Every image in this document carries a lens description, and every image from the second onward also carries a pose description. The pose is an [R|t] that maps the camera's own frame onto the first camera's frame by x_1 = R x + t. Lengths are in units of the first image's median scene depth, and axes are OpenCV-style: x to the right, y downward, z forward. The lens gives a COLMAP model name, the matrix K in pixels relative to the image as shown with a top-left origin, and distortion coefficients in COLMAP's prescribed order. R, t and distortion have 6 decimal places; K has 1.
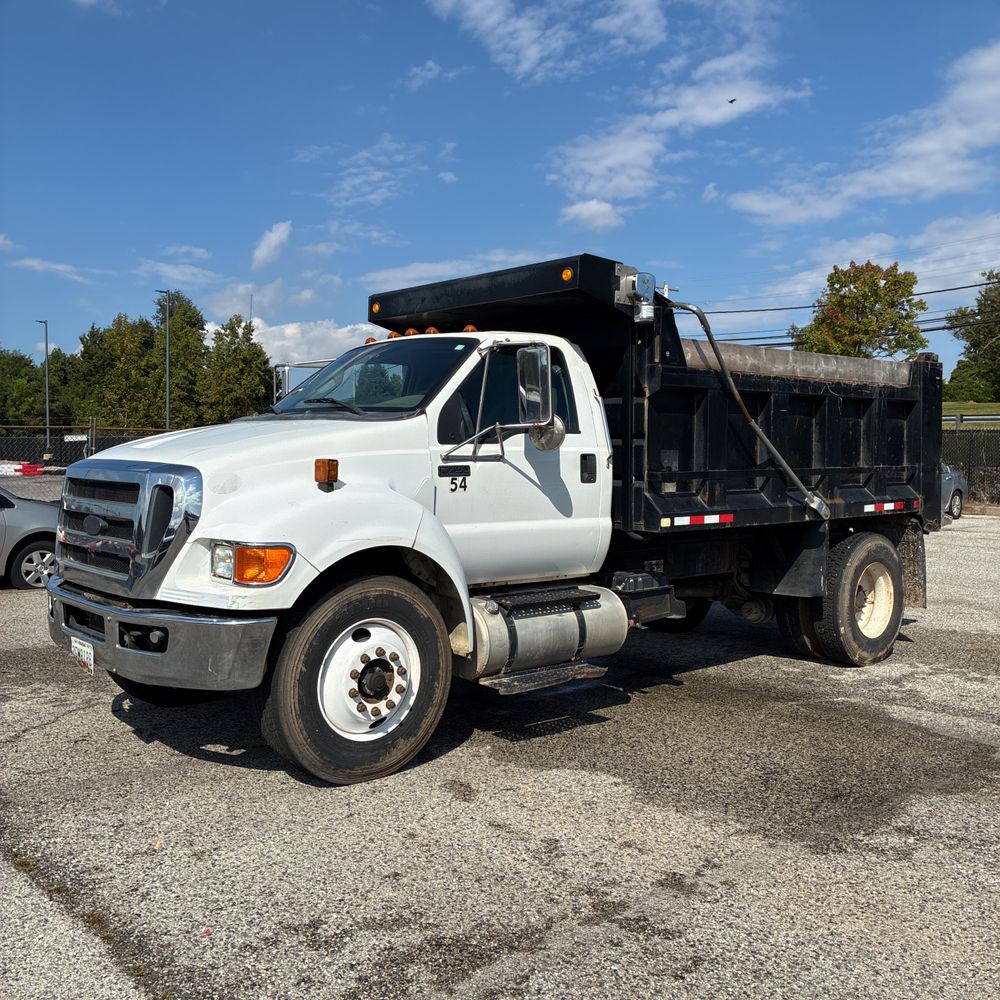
lens RADIAL K [[1017.4, 0, 497.8], [0, 1017.4, 500.5], [0, 0, 1]] dist [0.022775, 0.000000]
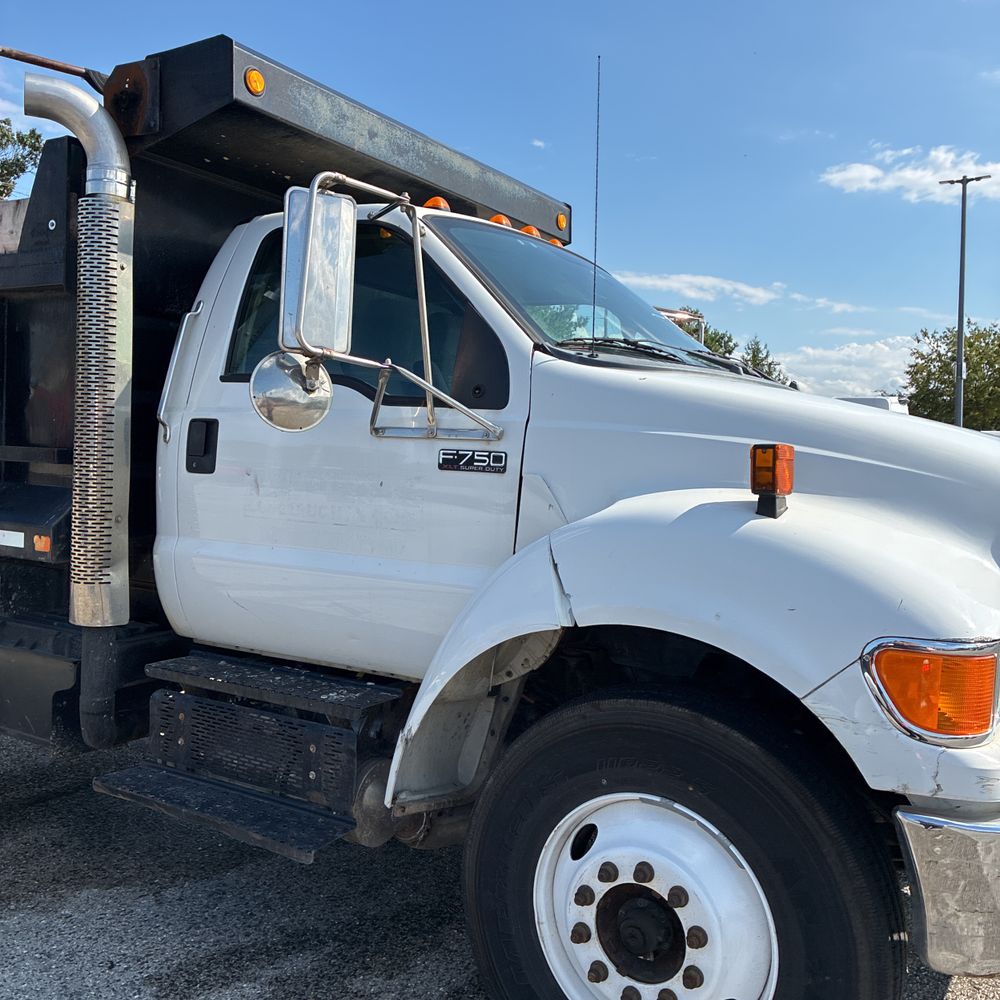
lens RADIAL K [[1017.4, 0, 492.4], [0, 1017.4, 503.5], [0, 0, 1]] dist [0.022775, 0.000000]
pose [[-0.284473, -0.066874, 0.956349, -0.701936], [0.004207, 0.997467, 0.071001, -0.056344], [-0.958675, 0.024222, -0.283472, 1.287531]]
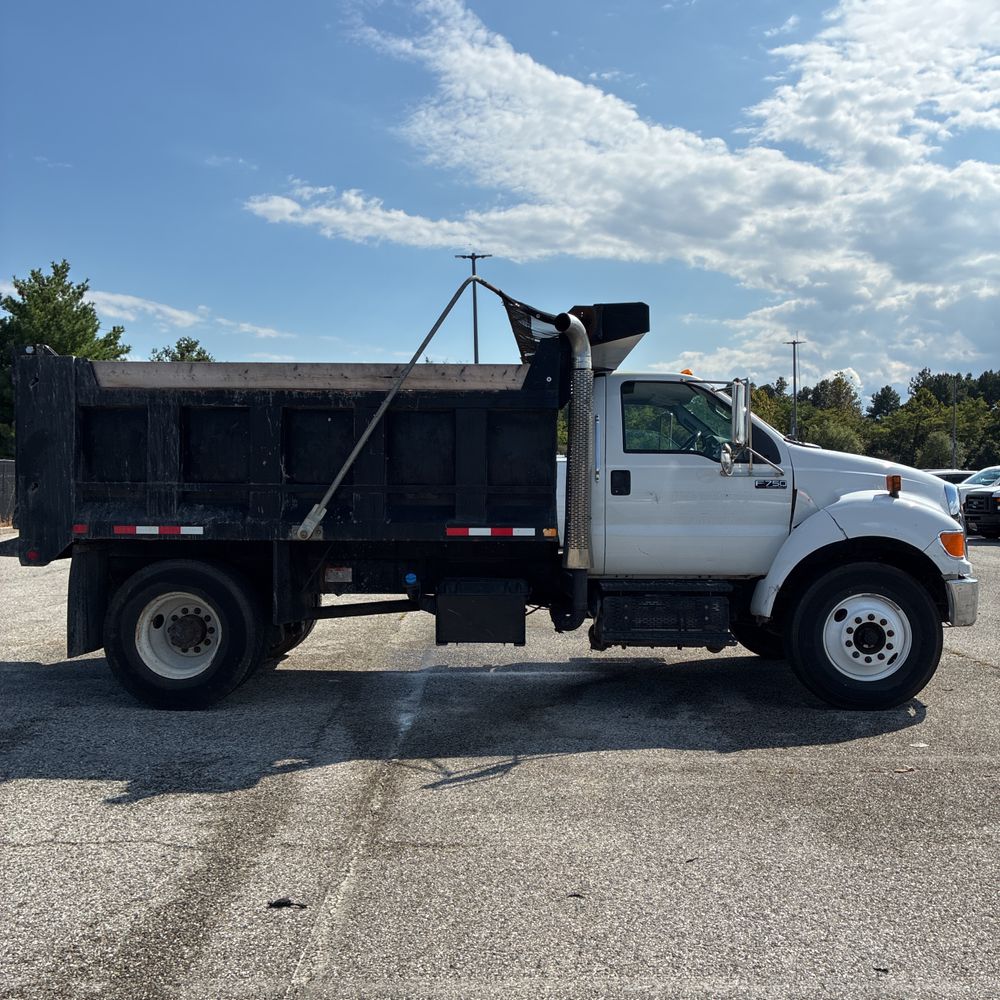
lens RADIAL K [[1017.4, 0, 488.8], [0, 1017.4, 532.5], [0, 0, 1]] dist [0.022775, 0.000000]
pose [[-0.732969, -0.040353, 0.679065, -0.824608], [0.023322, 0.996162, 0.084369, -0.094301], [-0.679863, 0.077677, -0.729214, 2.257350]]
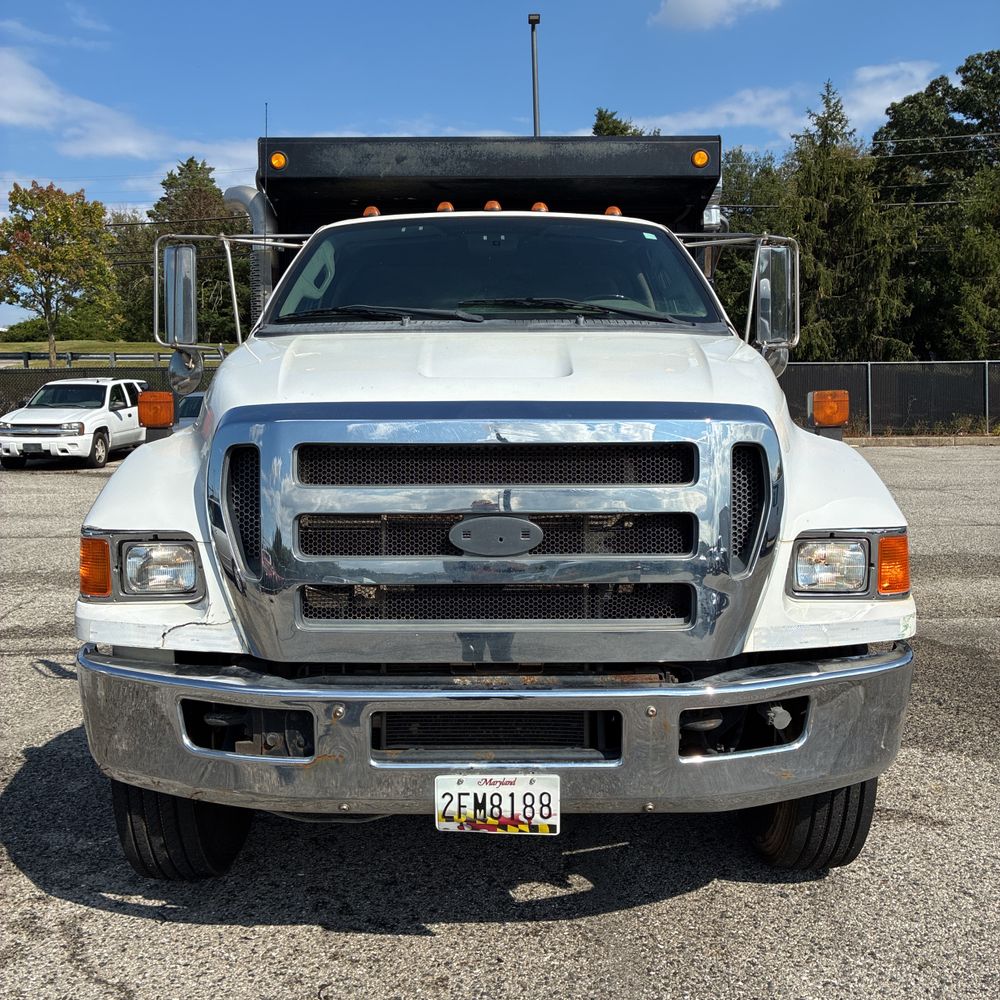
lens RADIAL K [[1017.4, 0, 508.7], [0, 1017.4, 504.5], [0, 0, 1]] dist [0.022775, 0.000000]
pose [[0.656060, -0.098435, 0.748261, -0.653226], [0.052410, 0.995007, 0.084942, -0.027909], [-0.752886, -0.016510, 0.657943, 0.586305]]
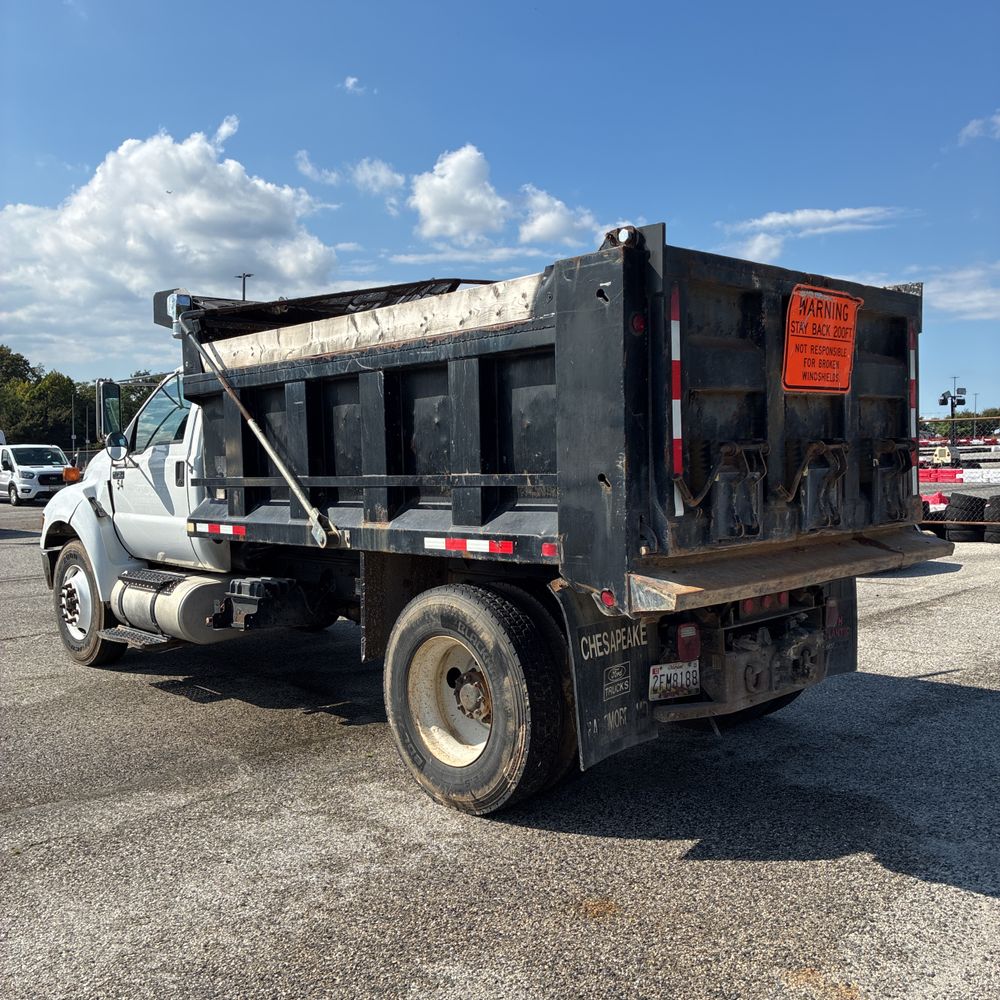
lens RADIAL K [[1017.4, 0, 495.7], [0, 1017.4, 490.4], [0, 0, 1]] dist [0.022775, 0.000000]
pose [[0.036119, 0.029009, -0.998926, 1.285803], [-0.024761, 0.999298, 0.028125, -0.055308], [0.999041, 0.023718, 0.036812, 1.349090]]
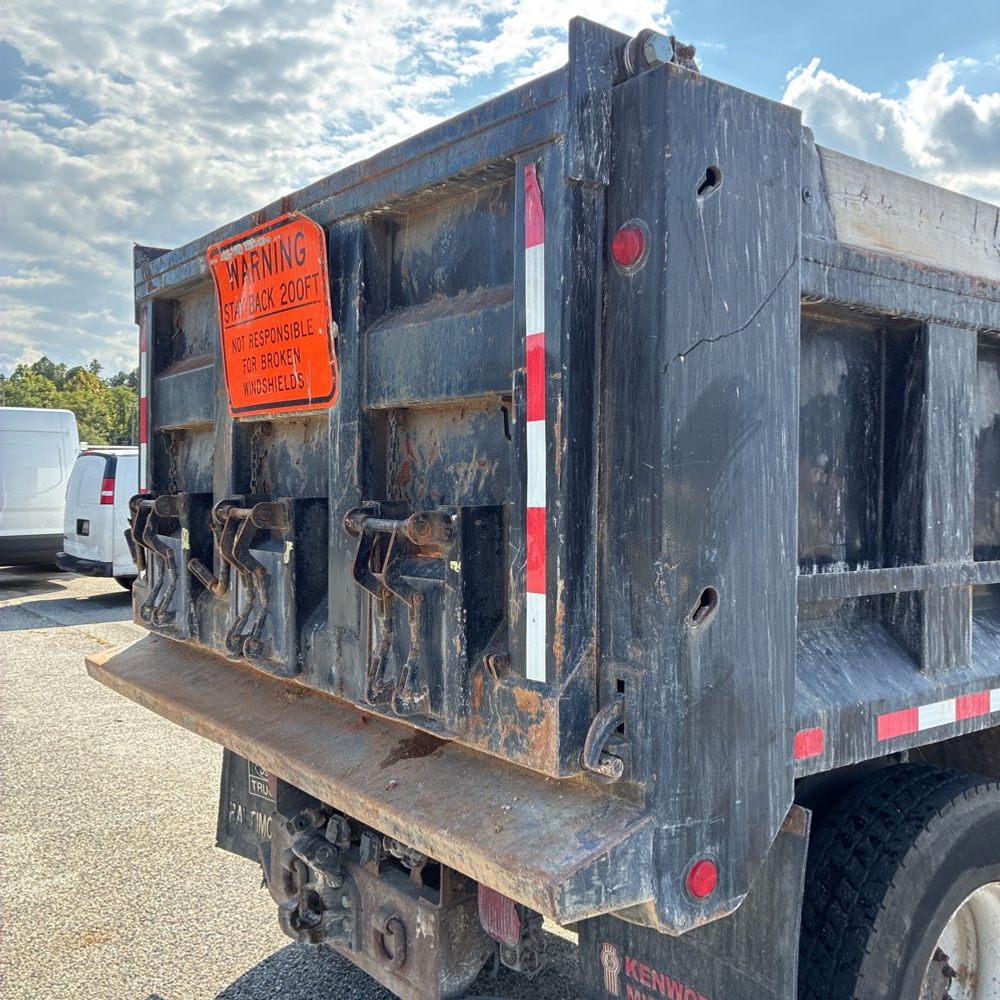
lens RADIAL K [[1017.4, 0, 499.9], [0, 1017.4, 491.2], [0, 0, 1]] dist [0.022775, 0.000000]
pose [[-0.998037, -0.016192, 0.060505, 0.393697], [-0.012536, 0.998100, 0.060332, -0.108594], [-0.061367, 0.059455, -0.996343, 2.045316]]
